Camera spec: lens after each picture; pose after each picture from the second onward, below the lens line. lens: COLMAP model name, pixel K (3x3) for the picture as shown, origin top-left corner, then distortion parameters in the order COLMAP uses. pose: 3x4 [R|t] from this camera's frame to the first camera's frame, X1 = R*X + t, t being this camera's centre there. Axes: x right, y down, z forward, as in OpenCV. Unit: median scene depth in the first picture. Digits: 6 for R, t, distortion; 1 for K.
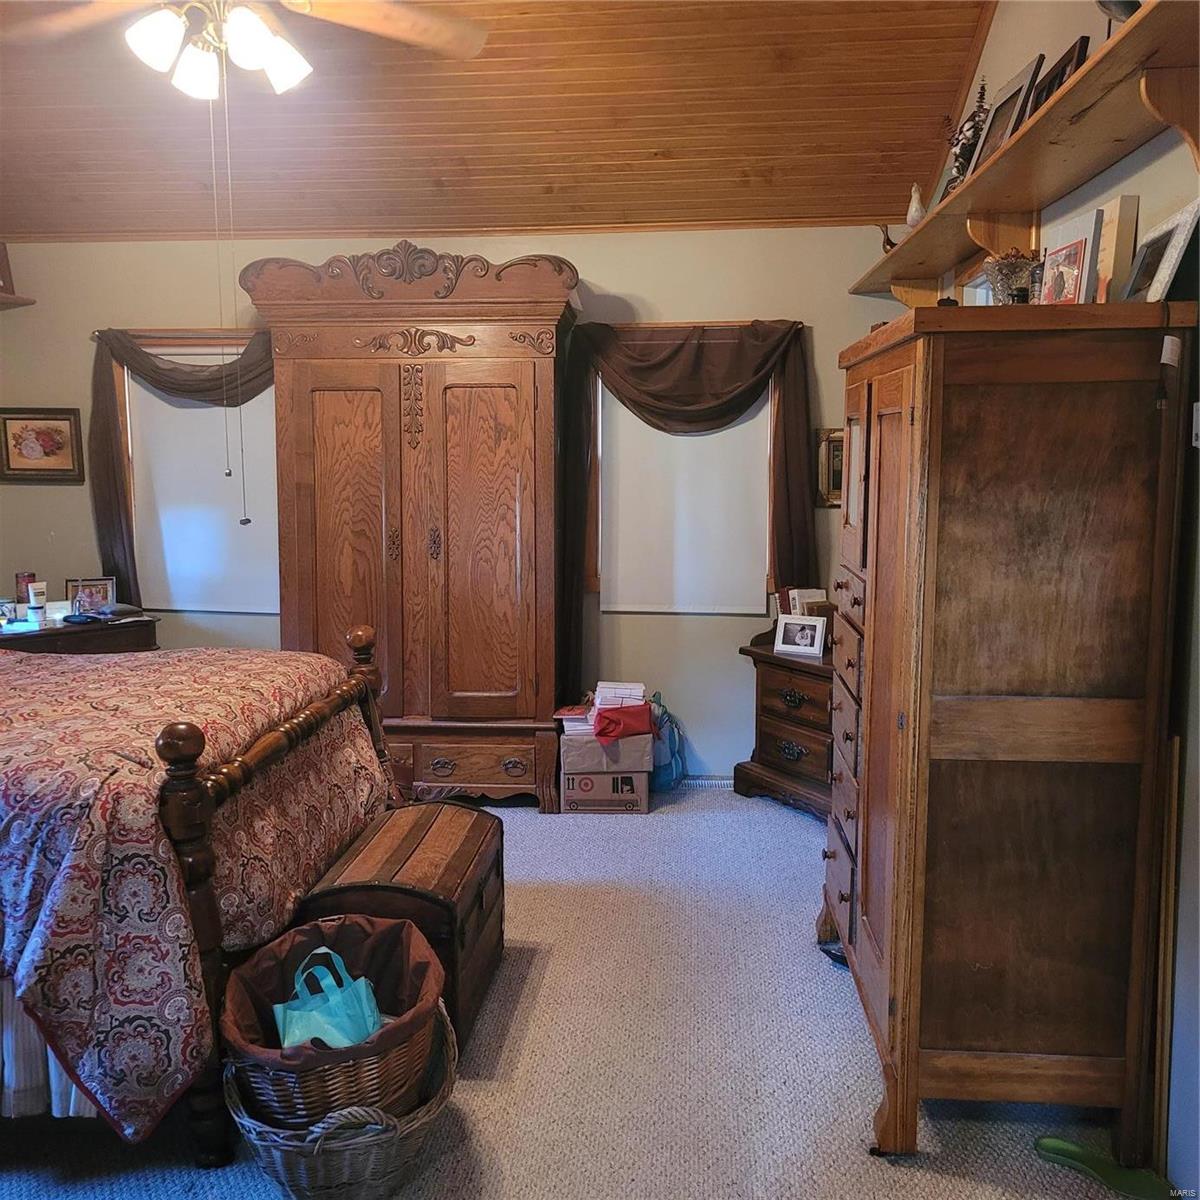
lens RADIAL K [[1191.9, 0, 596.8], [0, 1191.9, 604.0], [0, 0, 1]] dist [0.037914, 0.000000]
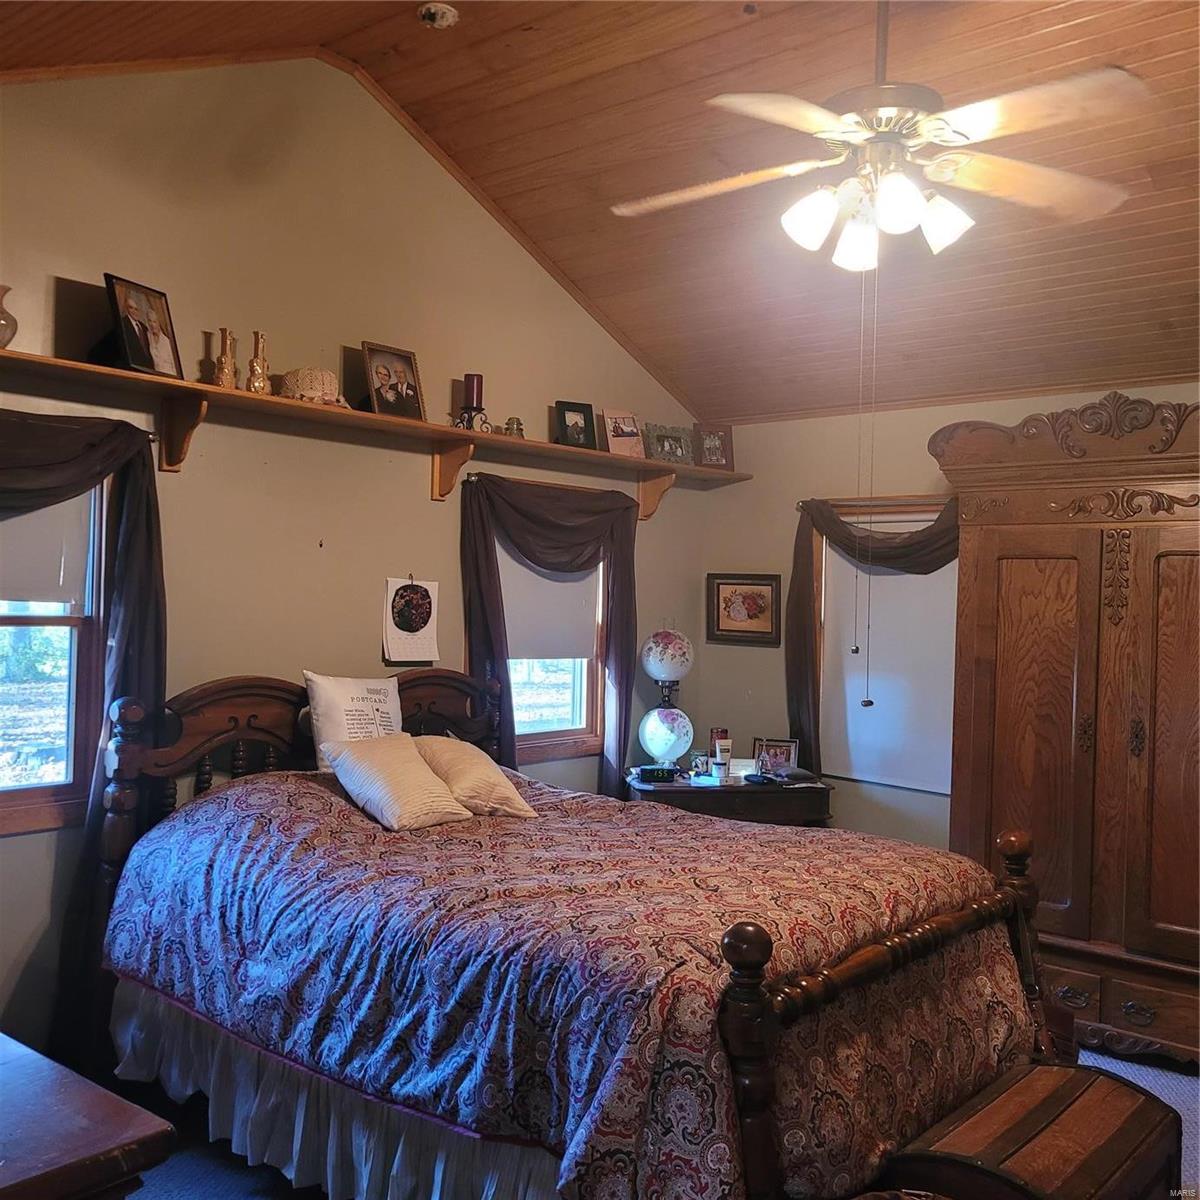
lens RADIAL K [[1191.9, 0, 599.3], [0, 1191.9, 589.4], [0, 0, 1]] dist [0.037914, 0.000000]
pose [[0.813710, 0.019871, -0.580931, 0.048279], [-0.102788, 0.988584, -0.110160, -0.022878], [0.572110, 0.149352, 0.806464, 0.088617]]
